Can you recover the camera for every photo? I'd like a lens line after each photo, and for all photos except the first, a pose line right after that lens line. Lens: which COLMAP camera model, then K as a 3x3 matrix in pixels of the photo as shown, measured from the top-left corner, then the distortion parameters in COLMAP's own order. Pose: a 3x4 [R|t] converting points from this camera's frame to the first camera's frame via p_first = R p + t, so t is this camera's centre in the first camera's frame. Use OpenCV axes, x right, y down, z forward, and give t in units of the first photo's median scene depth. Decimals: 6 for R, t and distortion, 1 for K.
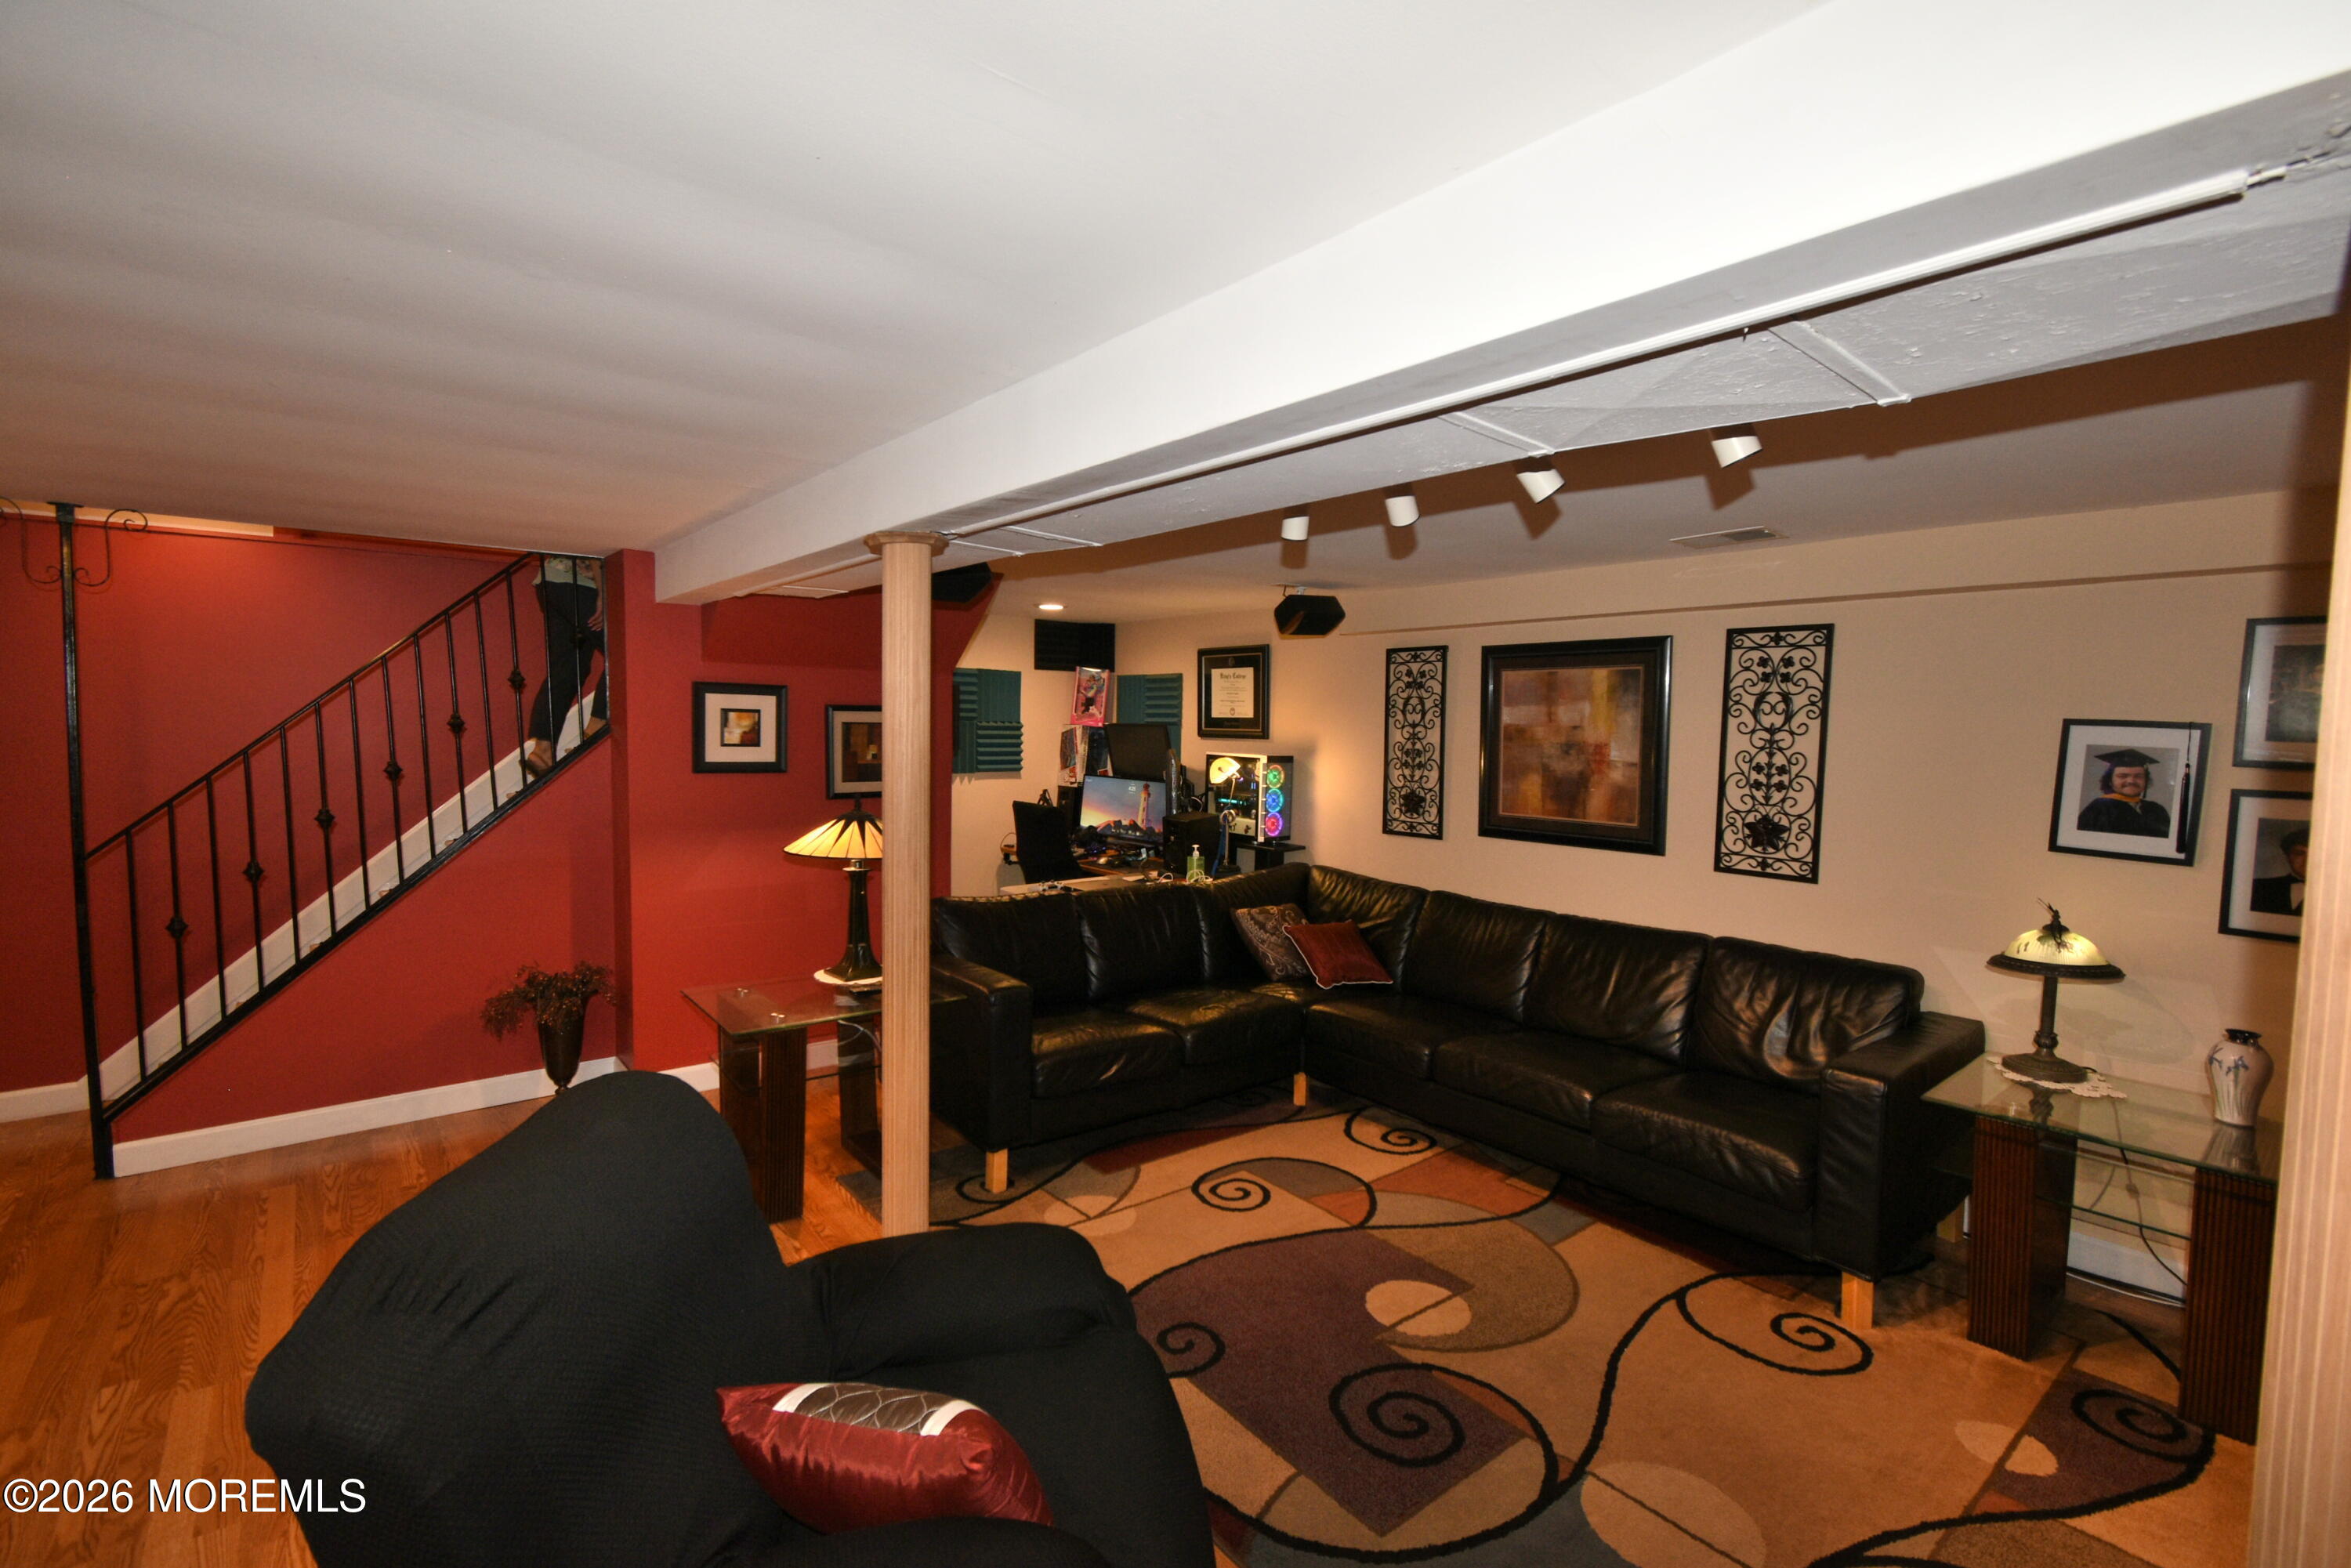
lens RADIAL K [[1051.5, 0, 1178.3], [0, 1051.5, 796.6], [0, 0, 1]] dist [0.018087, -0.005662]
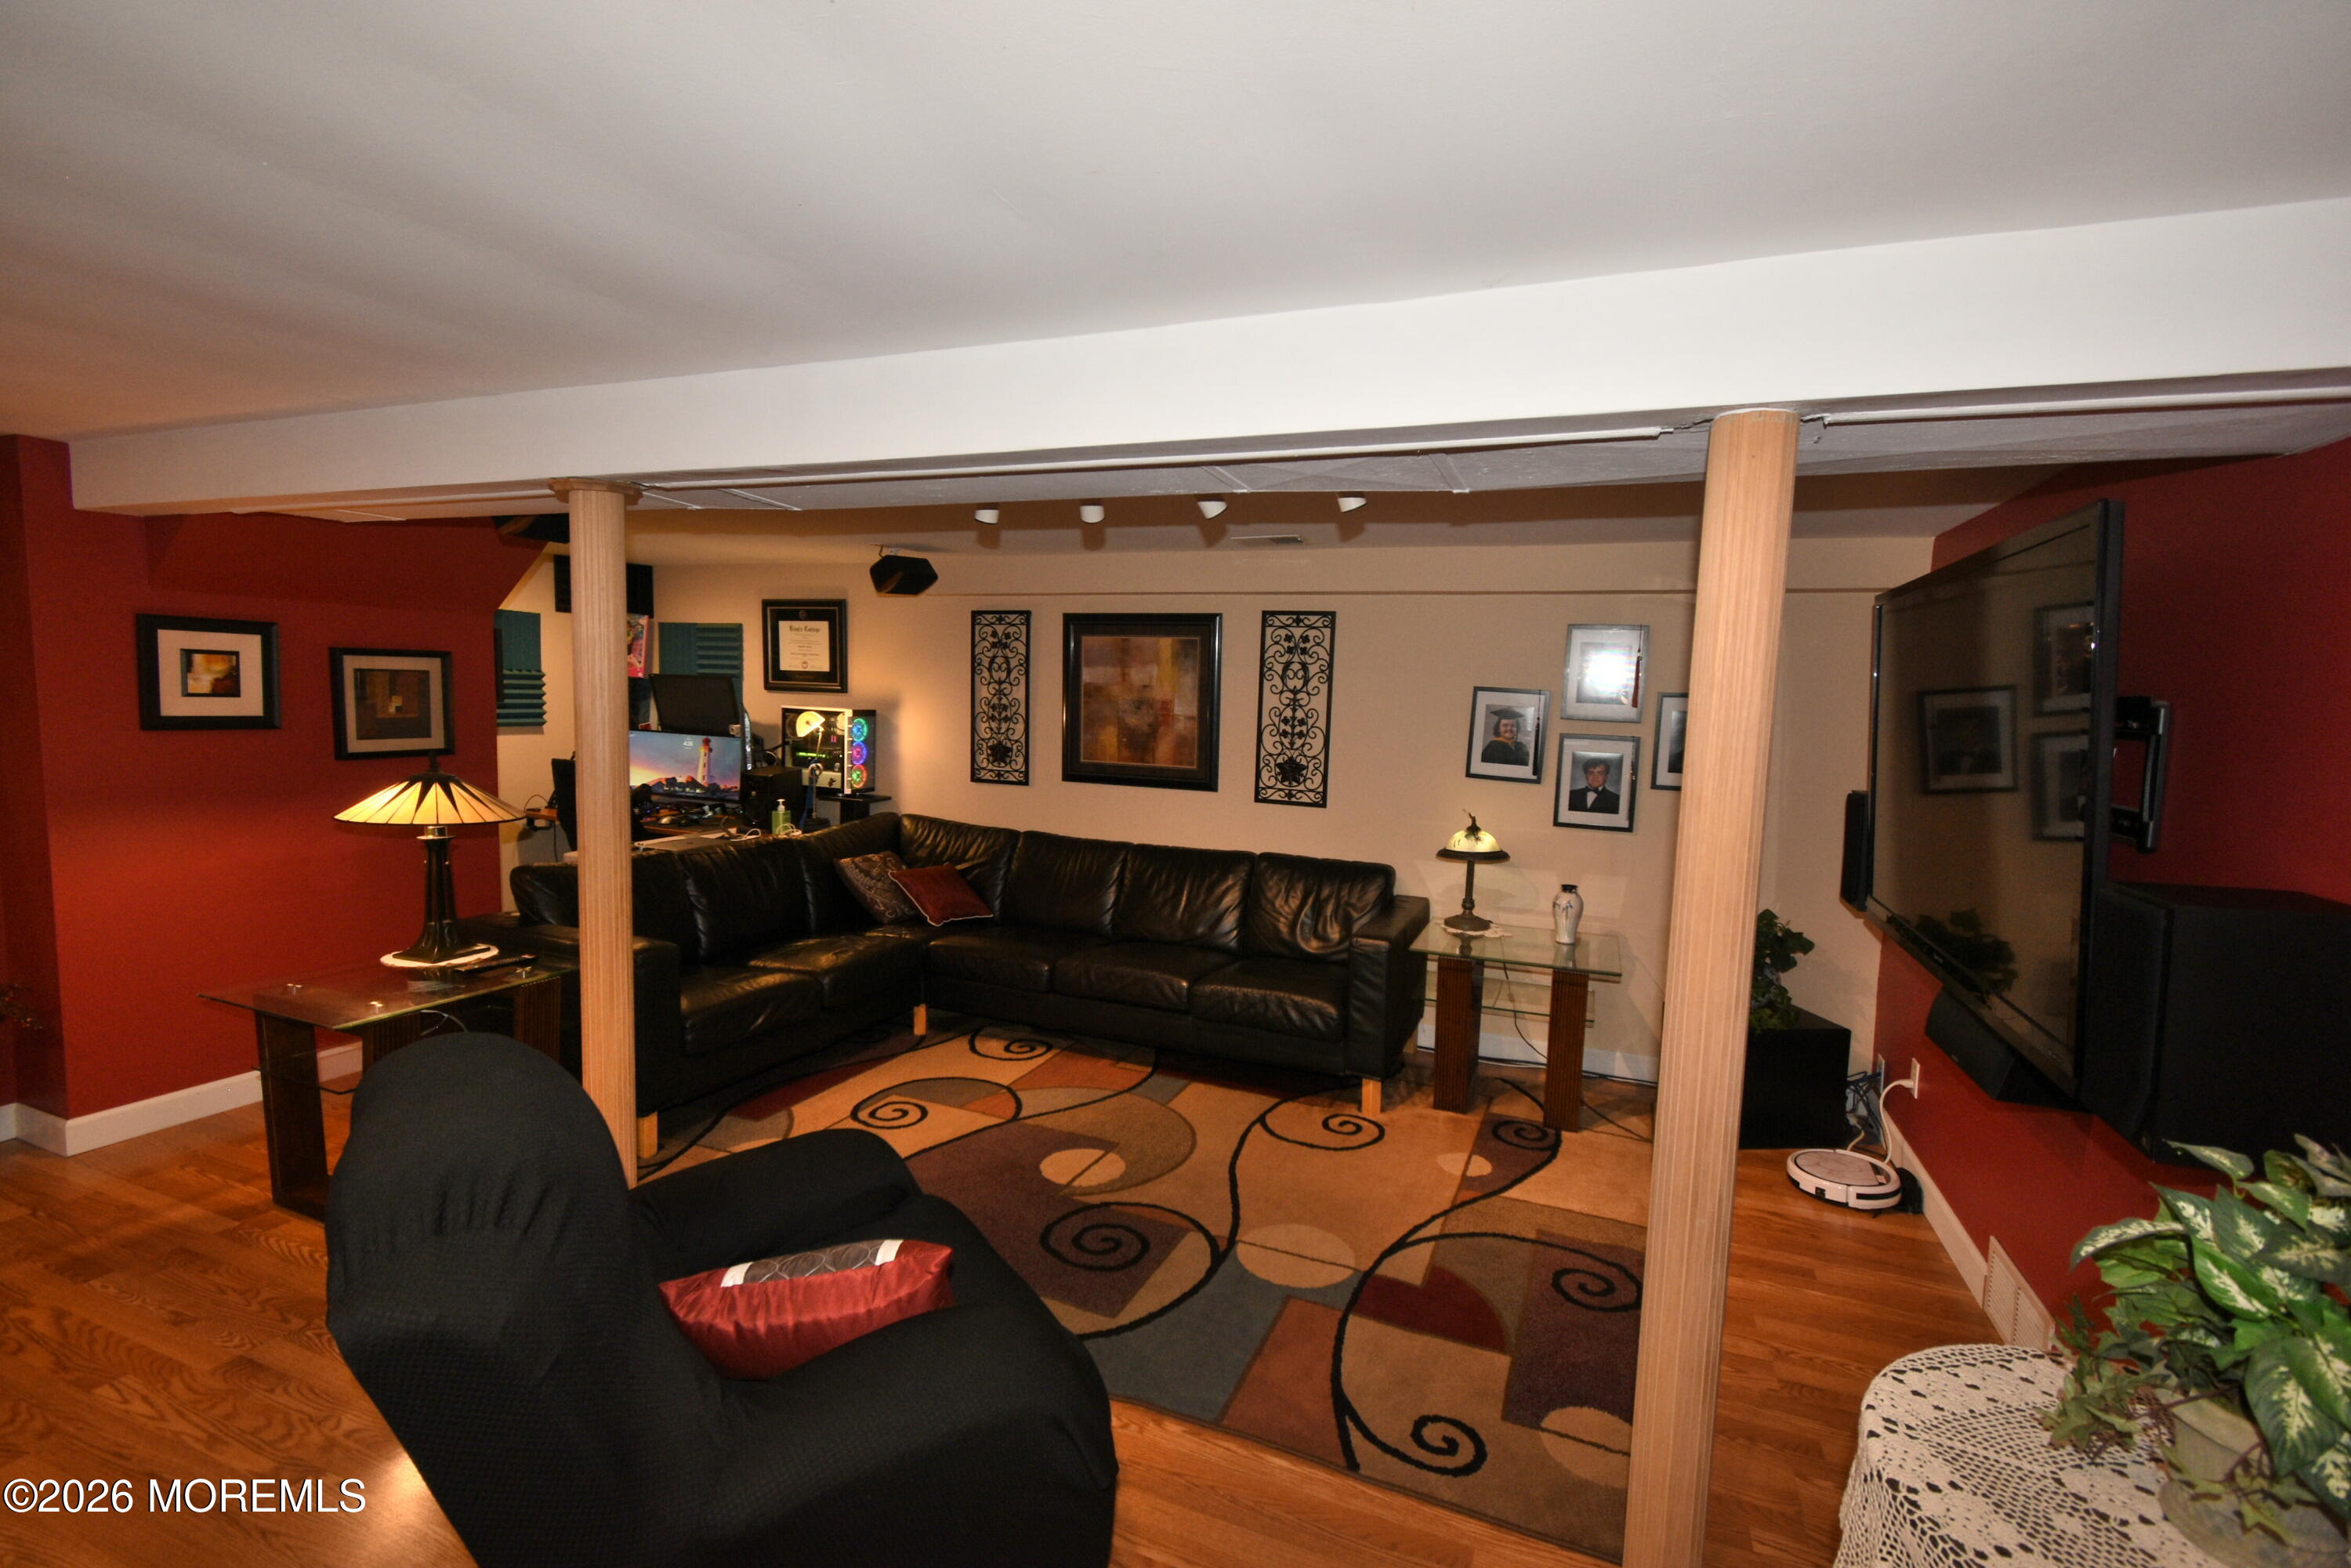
lens RADIAL K [[1042.5, 0, 1189.0], [0, 1042.5, 795.9], [0, 0, 1]] dist [0.005203, -0.004307]
pose [[0.883647, -0.036215, 0.466751, -0.155788], [0.015405, 0.998713, 0.048325, 0.001455], [-0.467900, -0.035512, 0.883068, -0.074697]]
